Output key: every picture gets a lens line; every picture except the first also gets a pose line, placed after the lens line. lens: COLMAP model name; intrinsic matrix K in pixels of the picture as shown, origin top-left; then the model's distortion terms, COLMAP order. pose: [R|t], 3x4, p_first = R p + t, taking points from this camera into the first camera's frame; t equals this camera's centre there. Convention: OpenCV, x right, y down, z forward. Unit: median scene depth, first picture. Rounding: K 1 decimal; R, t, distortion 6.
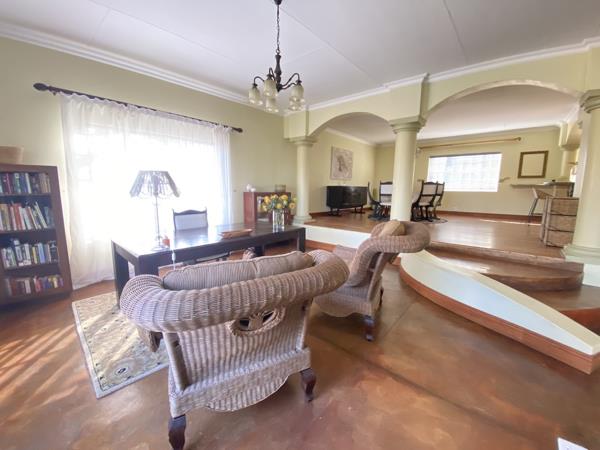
lens RADIAL K [[242.2, 0, 300.0], [0, 242.2, 225.0], [0, 0, 1]] dist [0.027467, -0.022274]
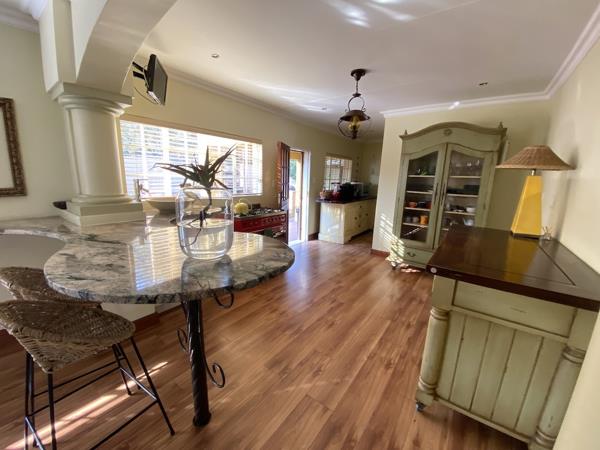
lens RADIAL K [[242.2, 0, 300.0], [0, 242.2, 225.0], [0, 0, 1]] dist [0.027467, -0.022274]
pose [[-0.096853, -0.209893, 0.972915, 0.604114], [0.114344, 0.968692, 0.220365, -0.162710], [-0.988709, 0.132590, -0.069821, 0.618209]]
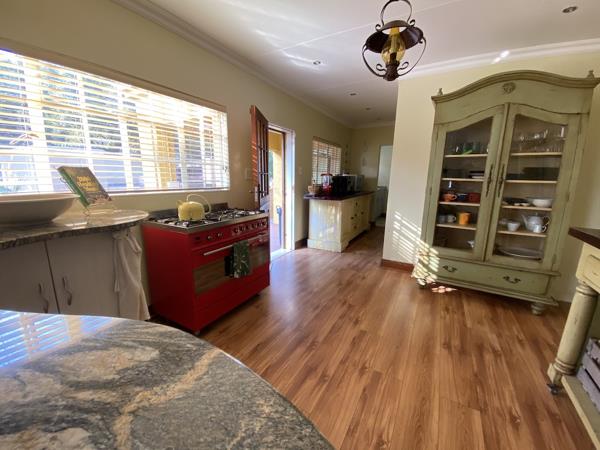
lens RADIAL K [[242.2, 0, 300.0], [0, 242.2, 225.0], [0, 0, 1]] dist [0.027467, -0.022274]
pose [[-0.204185, -0.207517, 0.956685, 0.784336], [0.127562, 0.963301, 0.236177, -0.138051], [-0.970586, 0.170261, -0.170220, 0.624467]]
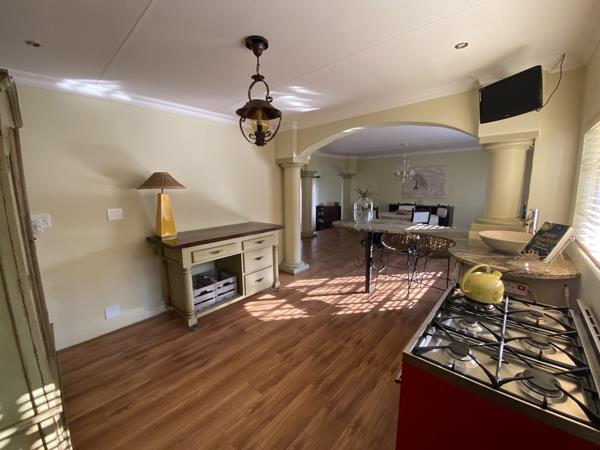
lens RADIAL K [[242.2, 0, 300.0], [0, 242.2, 225.0], [0, 0, 1]] dist [0.027467, -0.022274]
pose [[0.009813, 0.140255, -0.990067, 1.252699], [-0.135111, 0.981221, 0.137663, -0.158721], [0.990782, 0.132418, 0.028579, 0.536079]]
